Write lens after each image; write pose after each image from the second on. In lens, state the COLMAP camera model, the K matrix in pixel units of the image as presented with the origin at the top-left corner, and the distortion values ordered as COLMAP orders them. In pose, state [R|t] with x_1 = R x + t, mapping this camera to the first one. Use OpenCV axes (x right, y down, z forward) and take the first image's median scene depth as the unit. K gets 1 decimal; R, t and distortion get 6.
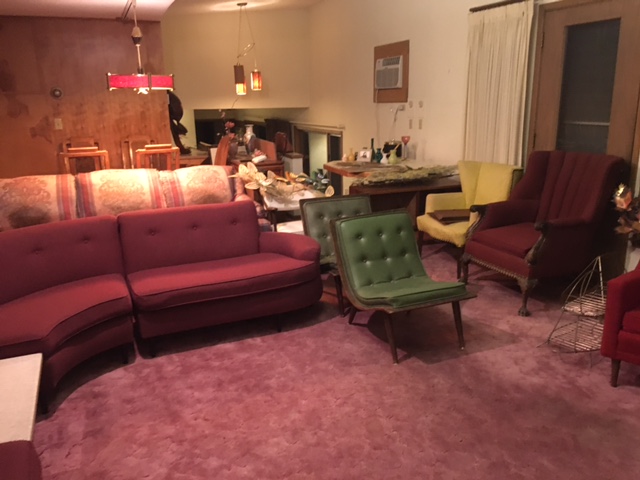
lens RADIAL K [[542.6, 0, 318.0], [0, 542.6, 242.5], [0, 0, 1]] dist [0.061131, -0.071870]
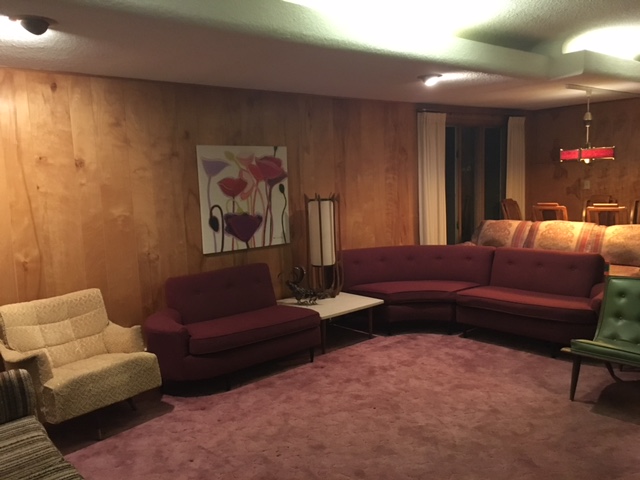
lens RADIAL K [[542.6, 0, 317.9], [0, 542.6, 242.1], [0, 0, 1]] dist [0.061131, -0.071870]
pose [[0.309677, 0.121570, -0.943038, 0.757715], [-0.211286, 0.975795, 0.056411, -0.039326], [0.927070, 0.181781, 0.327867, 0.055271]]
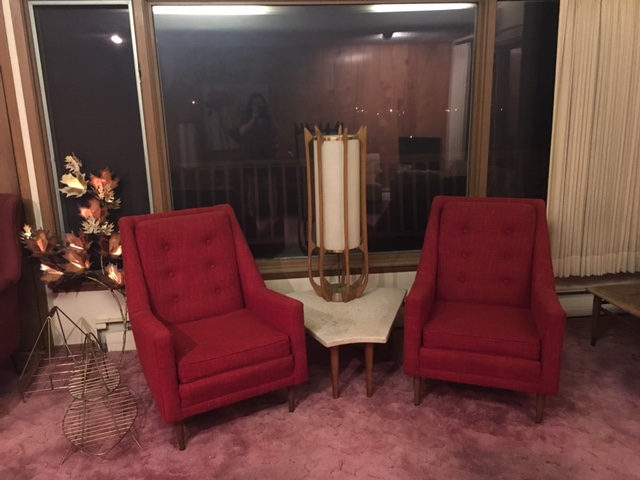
lens RADIAL K [[542.6, 0, 320.4], [0, 542.6, 239.9], [0, 0, 1]] dist [0.061131, -0.071870]
pose [[0.273271, -0.214514, 0.937714, -0.089944], [0.267939, 0.953213, 0.139976, -0.075305], [-0.923868, 0.212998, 0.317962, 0.313084]]
